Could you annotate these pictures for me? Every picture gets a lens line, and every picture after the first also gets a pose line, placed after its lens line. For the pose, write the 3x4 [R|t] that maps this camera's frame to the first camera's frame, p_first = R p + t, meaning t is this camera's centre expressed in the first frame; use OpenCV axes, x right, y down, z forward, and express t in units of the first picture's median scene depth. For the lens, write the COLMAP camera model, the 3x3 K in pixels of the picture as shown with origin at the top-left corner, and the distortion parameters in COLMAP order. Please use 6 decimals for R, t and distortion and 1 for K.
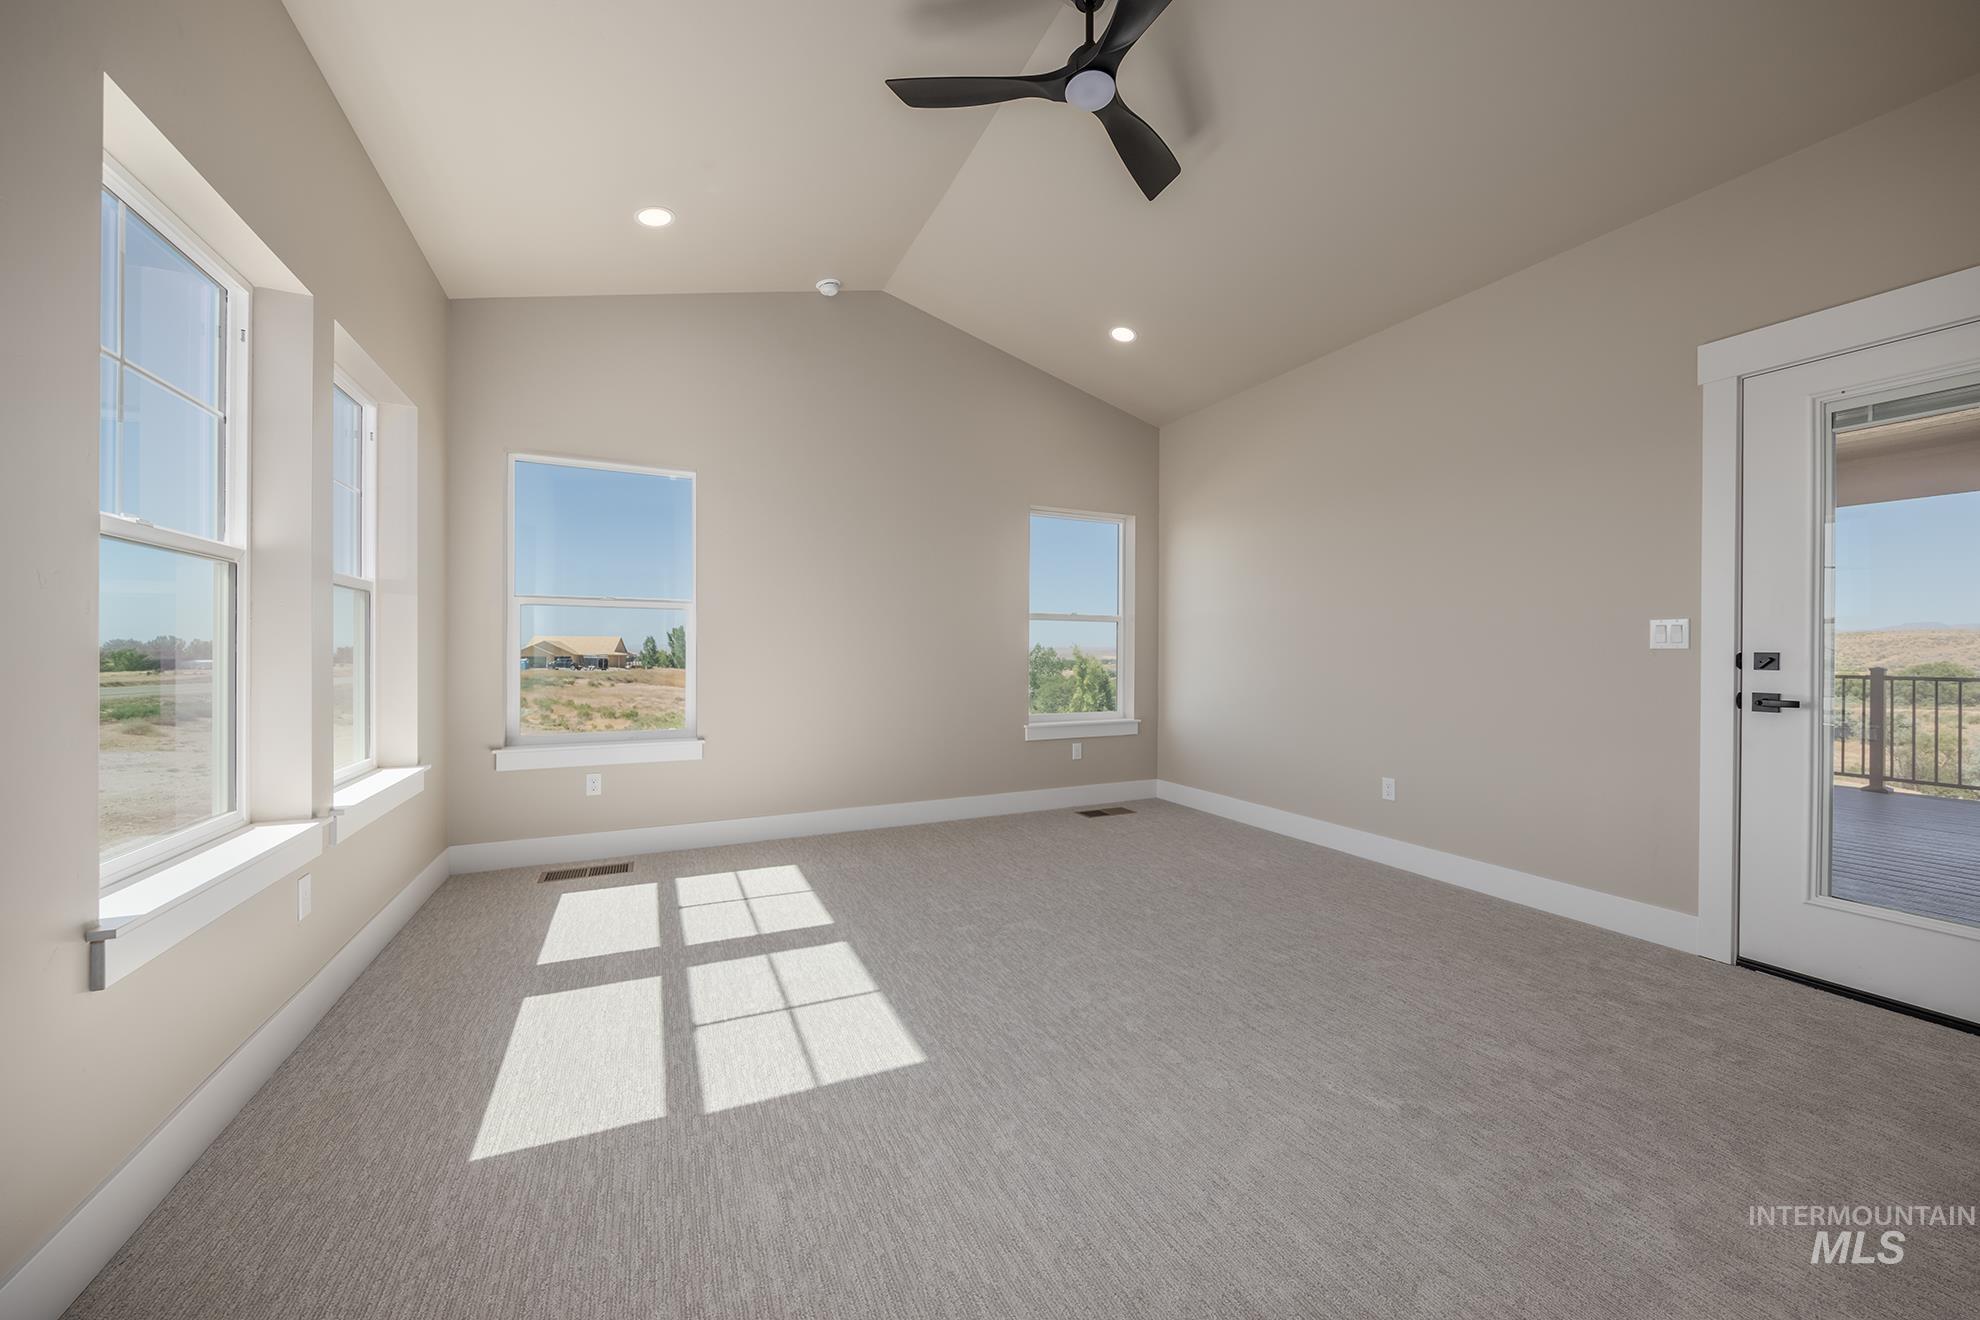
lens RADIAL K [[712.3, 0, 993.0], [0, 712.3, 651.6], [0, 0, 1]] dist [-0.000227, -0.000053]
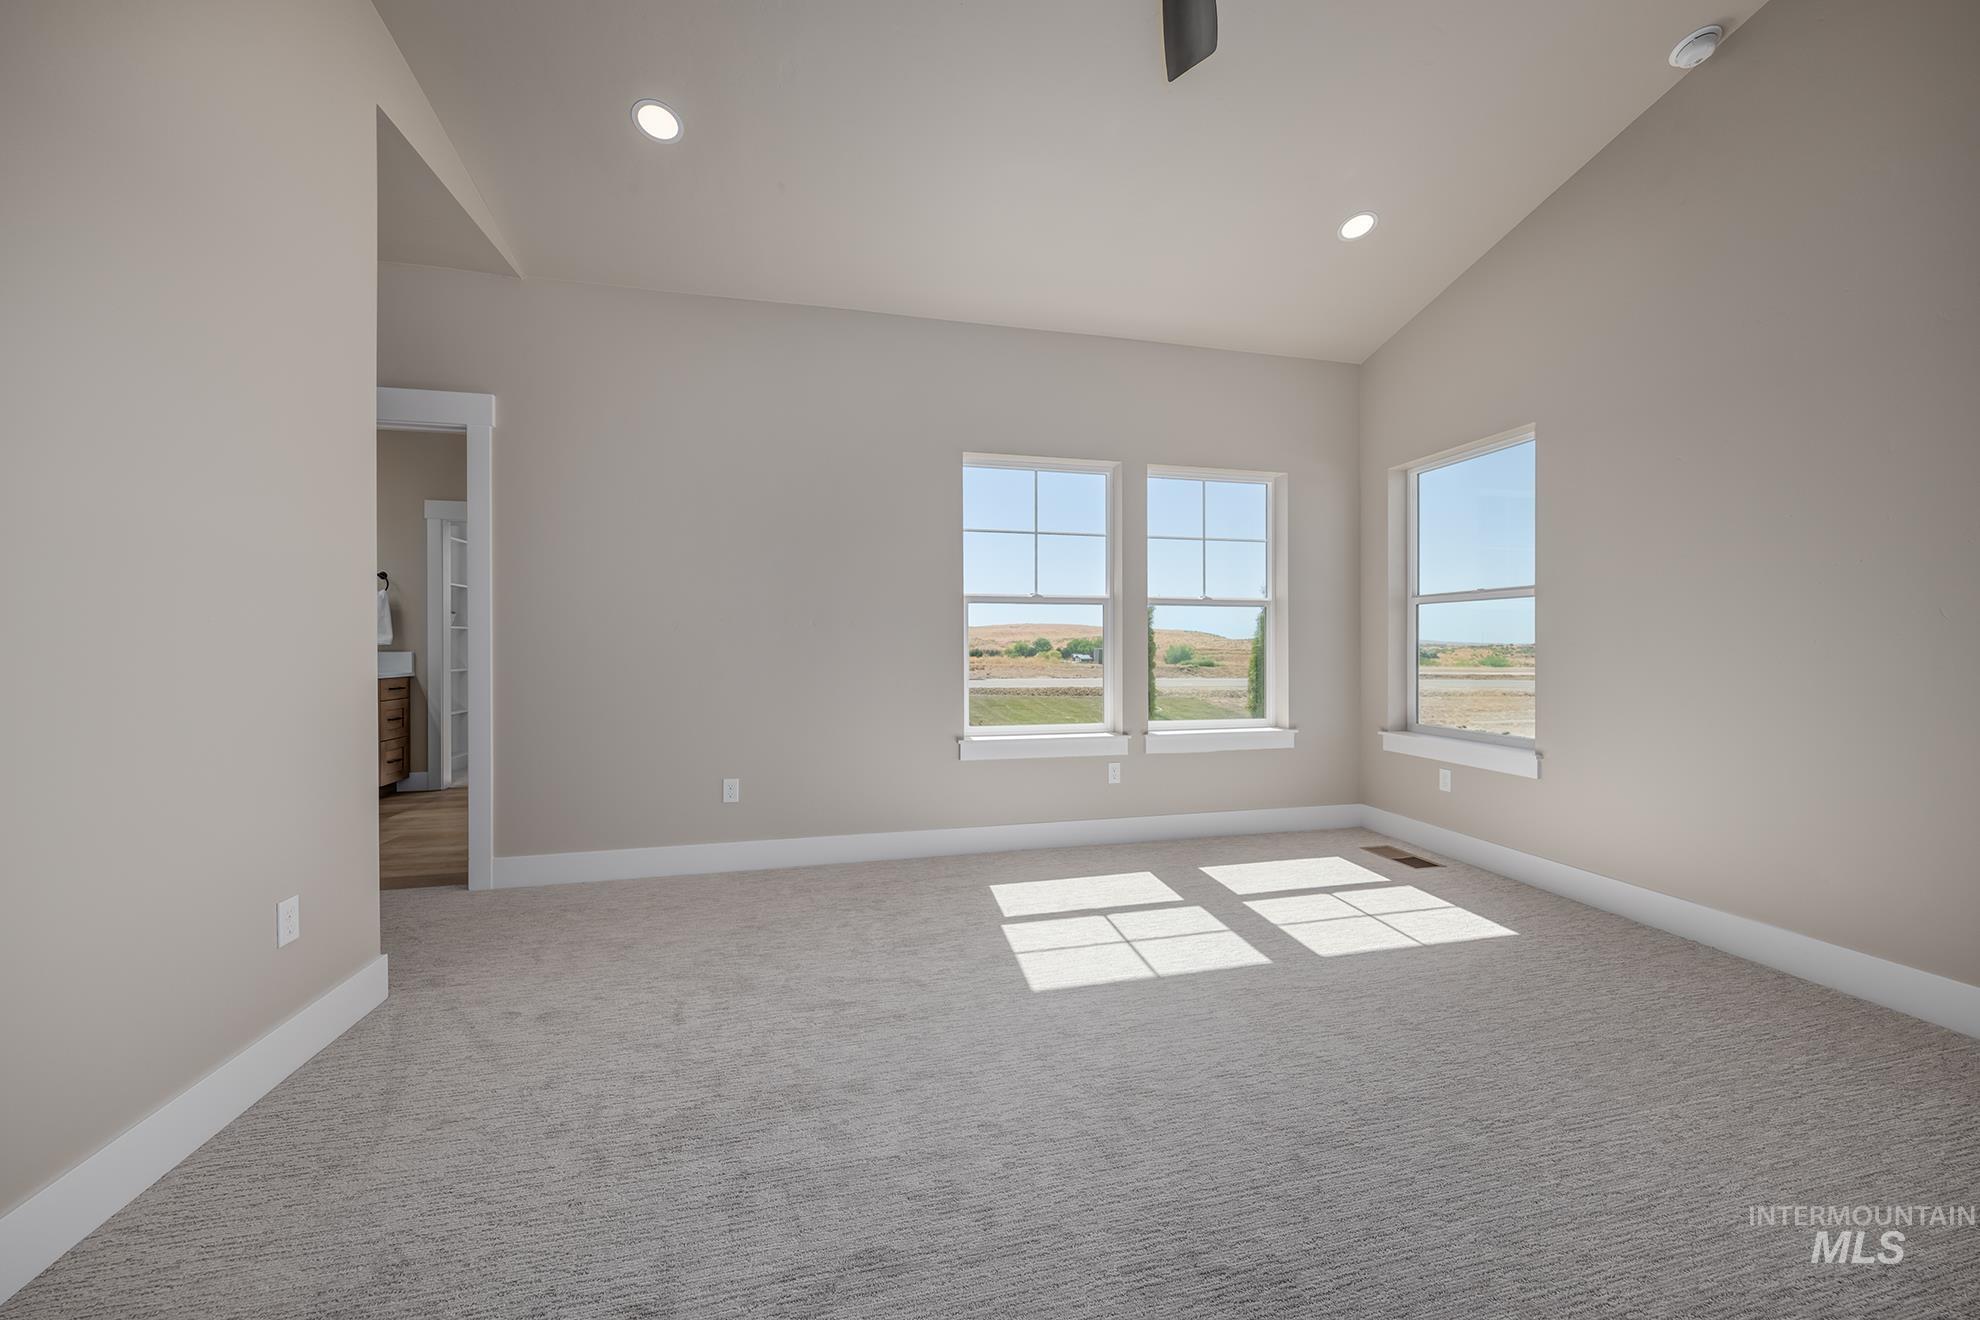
lens RADIAL K [[712.3, 0, 993.0], [0, 712.3, 651.6], [0, 0, 1]] dist [-0.000227, -0.000053]
pose [[-0.217914, 0.008202, -0.975933, 0.790193], [0.001978, 0.999966, 0.007962, -0.004563], [0.975966, -0.000195, -0.217923, 0.866083]]
